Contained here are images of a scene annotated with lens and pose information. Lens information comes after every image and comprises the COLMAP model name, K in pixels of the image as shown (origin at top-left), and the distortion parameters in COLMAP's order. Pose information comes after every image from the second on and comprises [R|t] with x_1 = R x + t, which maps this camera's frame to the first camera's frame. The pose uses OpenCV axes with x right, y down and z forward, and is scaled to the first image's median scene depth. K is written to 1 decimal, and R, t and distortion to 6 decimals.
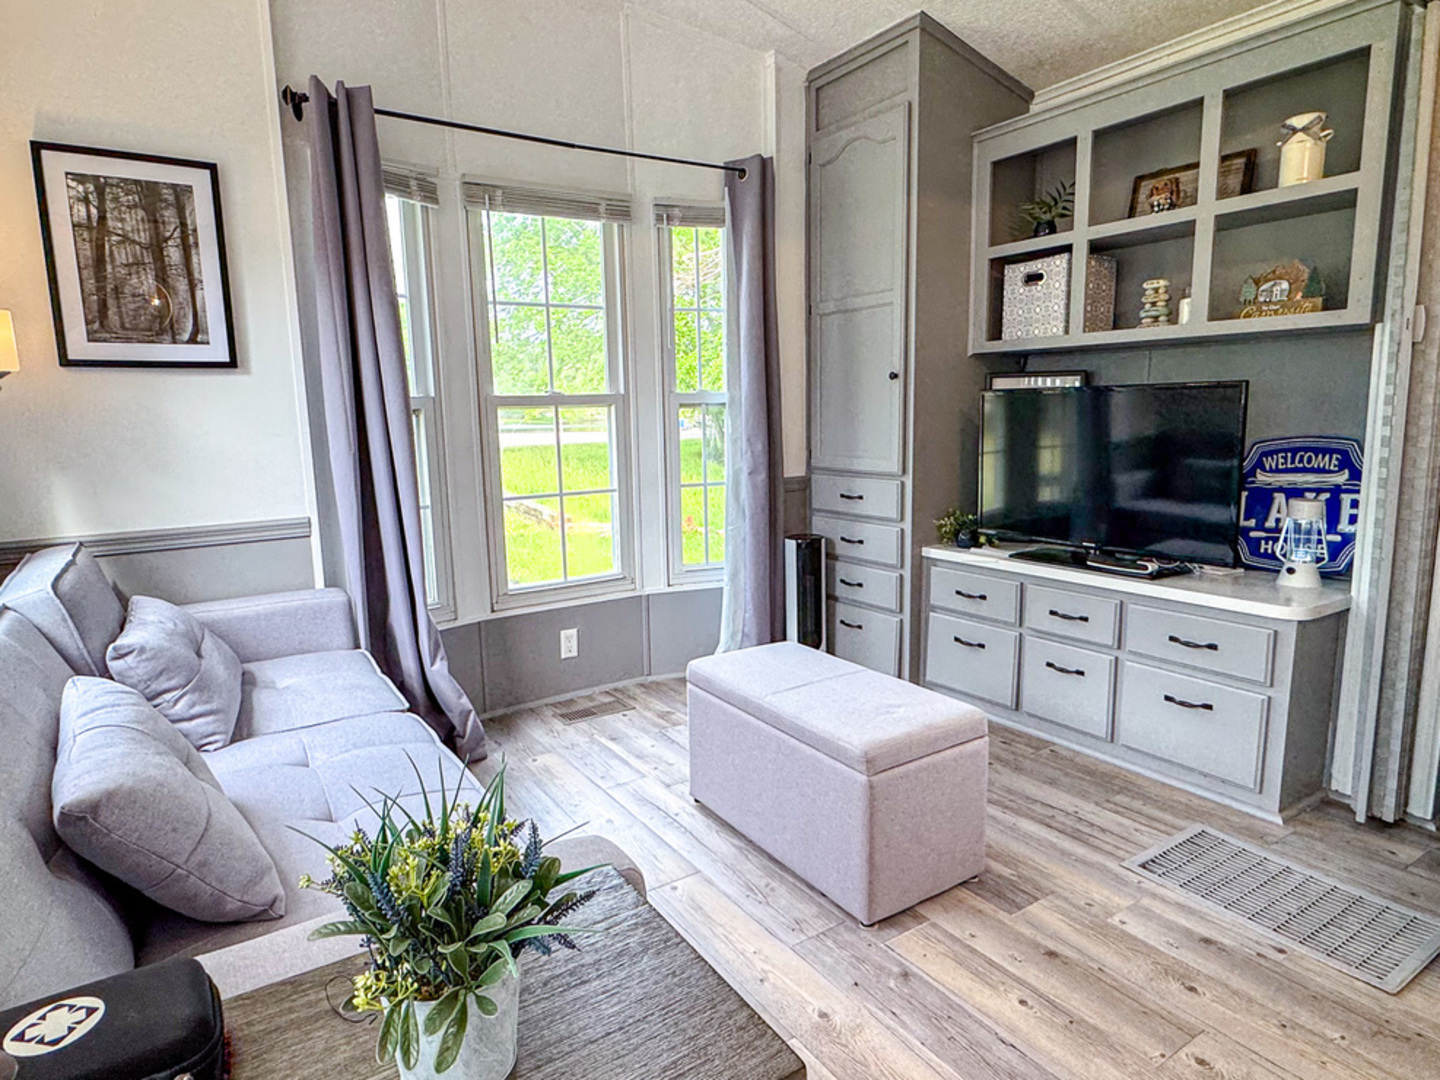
lens RADIAL K [[844.9, 0, 719.0], [0, 844.9, 538.5], [0, 0, 1]] dist [-0.001694, 0.001766]
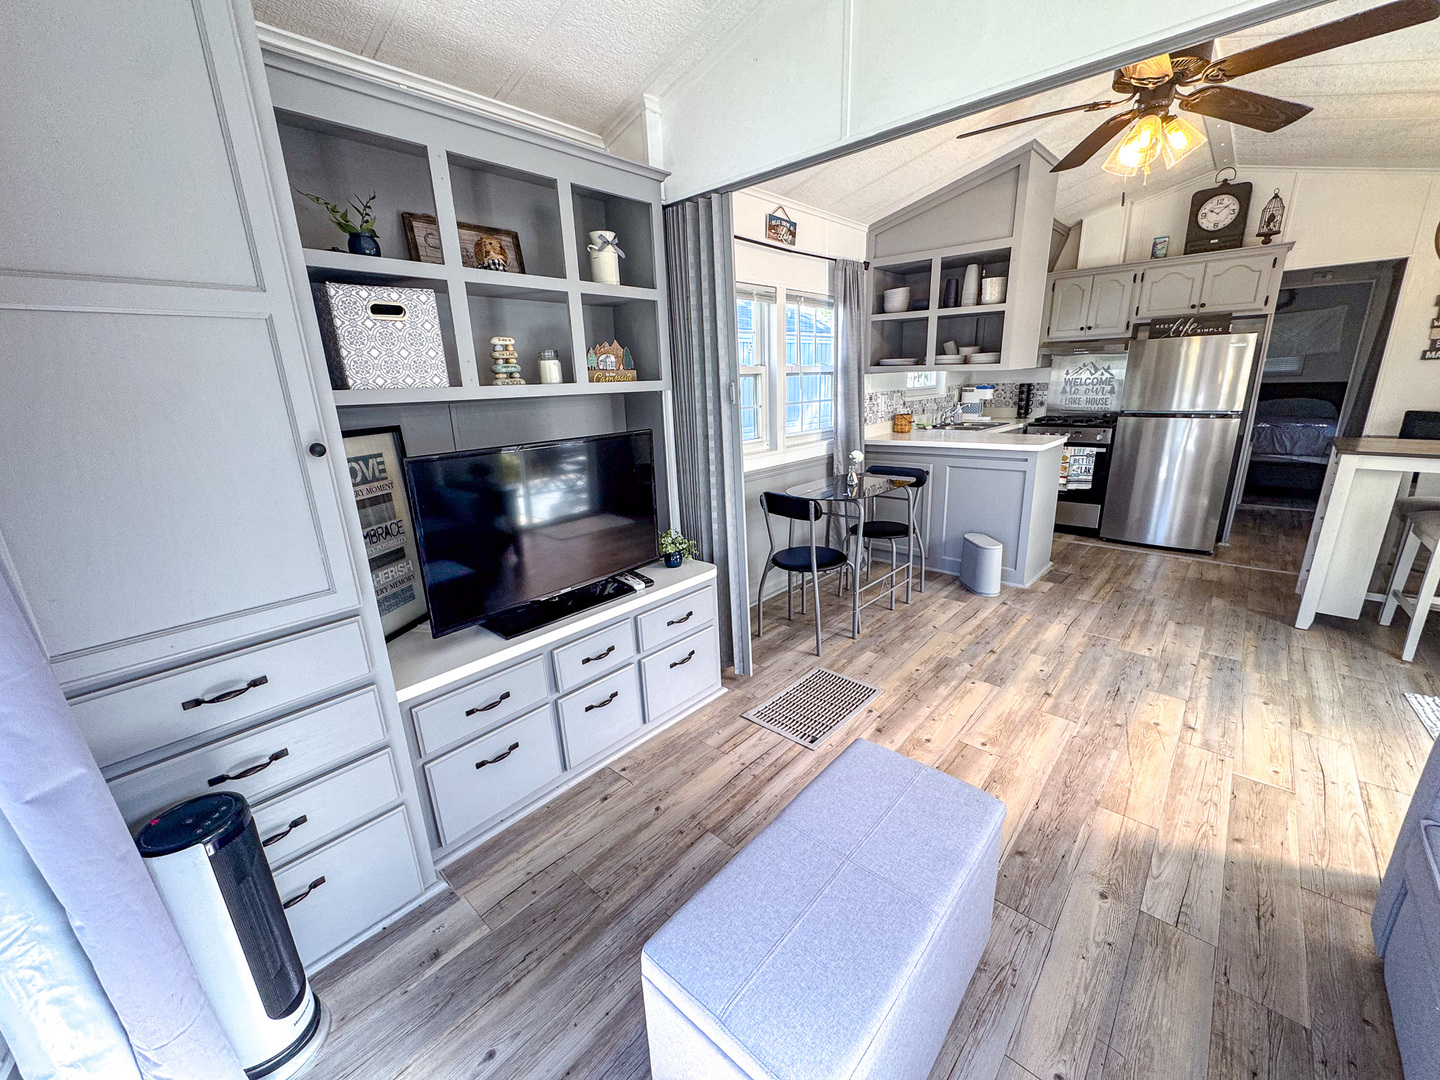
lens RADIAL K [[572.5, 0, 719.8], [0, 572.5, 539.6], [0, 0, 1]] dist [-0.003232, -0.000137]
pose [[-0.250521, -0.229491, 0.940517, -0.256444], [0.191713, 0.940498, 0.280552, -0.205821], [-0.948939, 0.250594, -0.191618, 0.892411]]
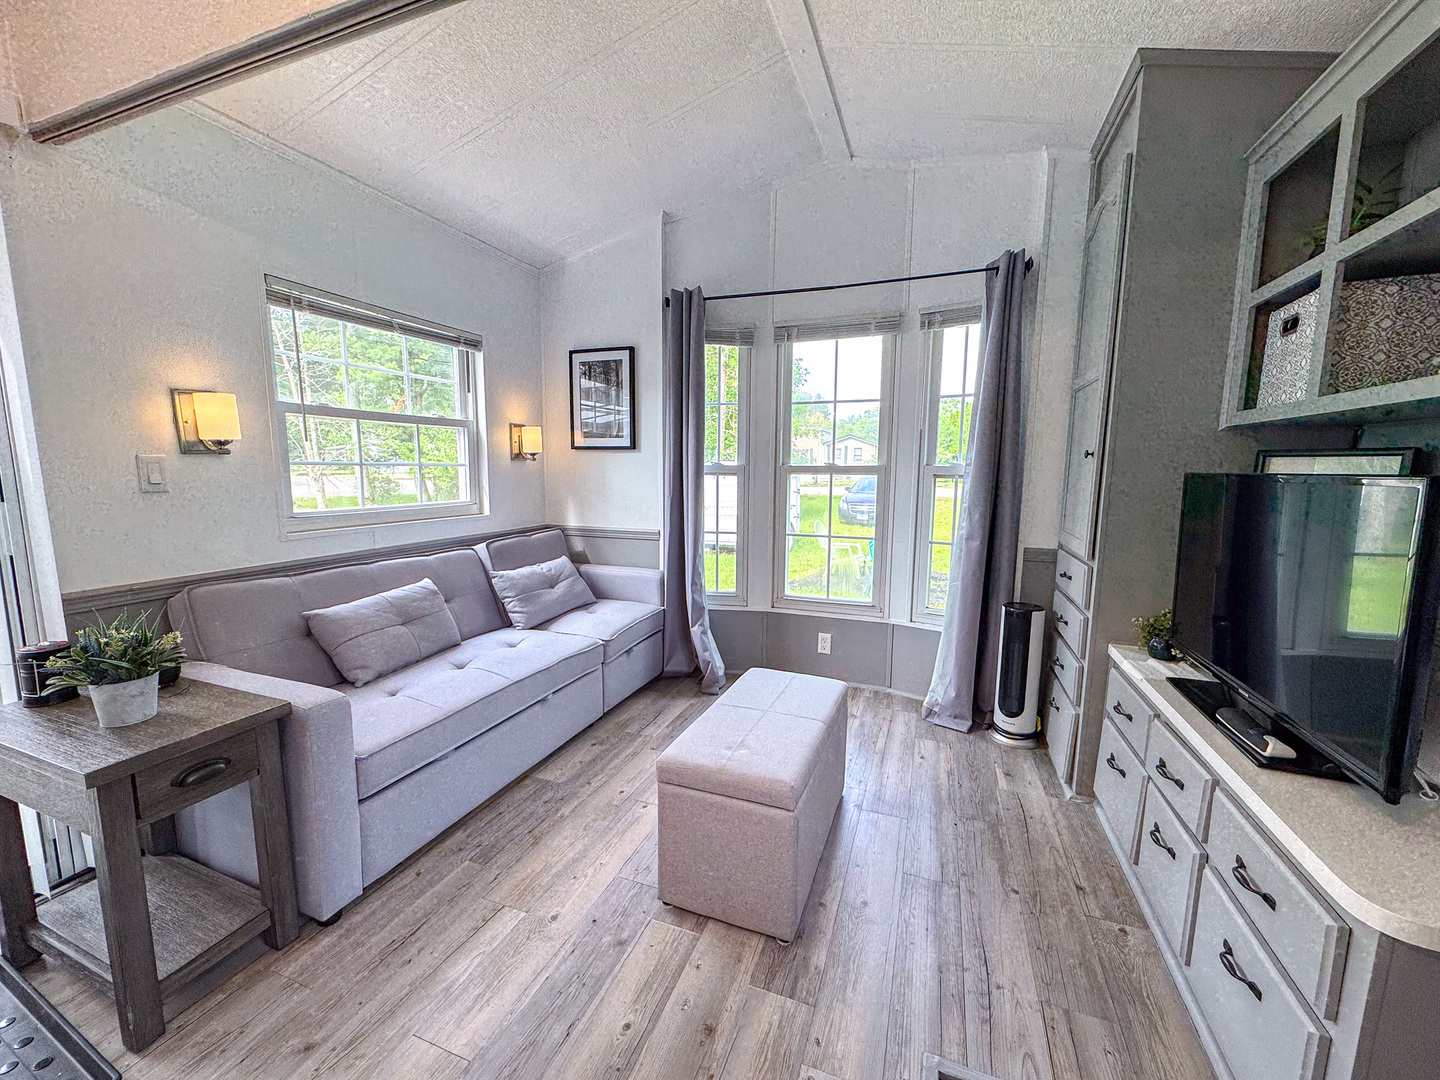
lens RADIAL K [[572.5, 0, 718.2], [0, 572.5, 541.7], [0, 0, 1]] dist [-0.003232, -0.000137]
pose [[0.583493, 0.129977, -0.801650, 0.522672], [-0.145173, 0.987904, 0.054509, -0.077241], [0.799038, 0.084572, 0.595304, 0.327386]]
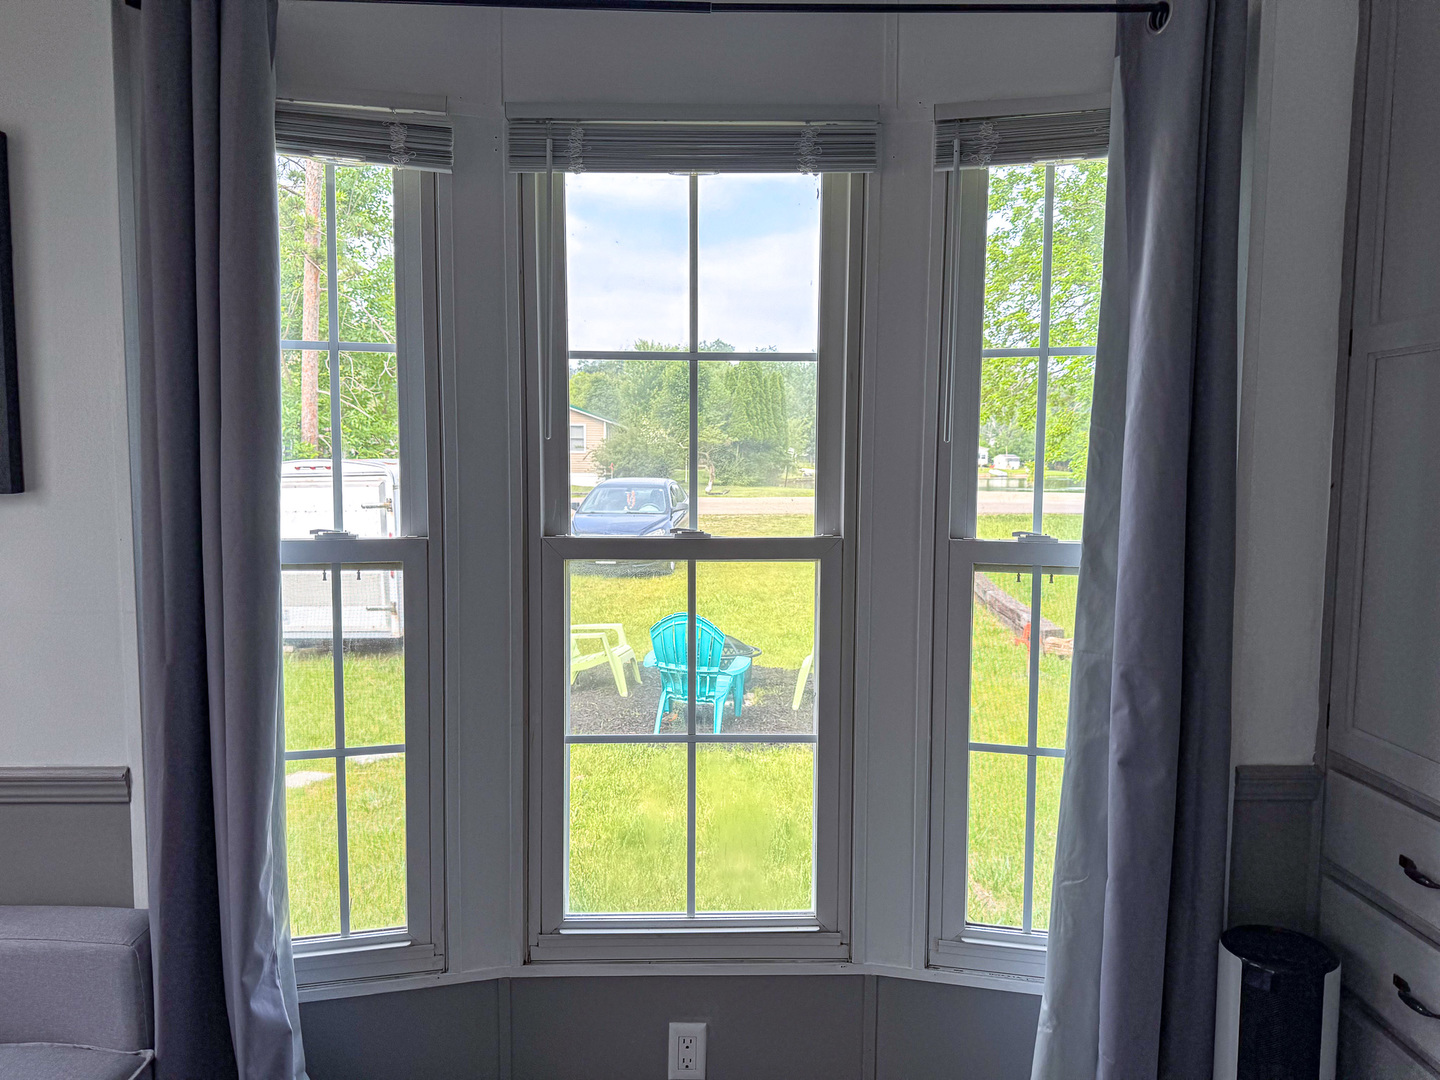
lens RADIAL K [[1024.6, 0, 721.5], [0, 1024.6, 542.1], [0, 0, 1]] dist [0.004558, -0.007893]
pose [[0.846305, 0.070119, -0.528063, 0.142608], [-0.107293, 0.993421, -0.040043, -0.161072], [0.521781, 0.090546, 0.848260, 0.568547]]
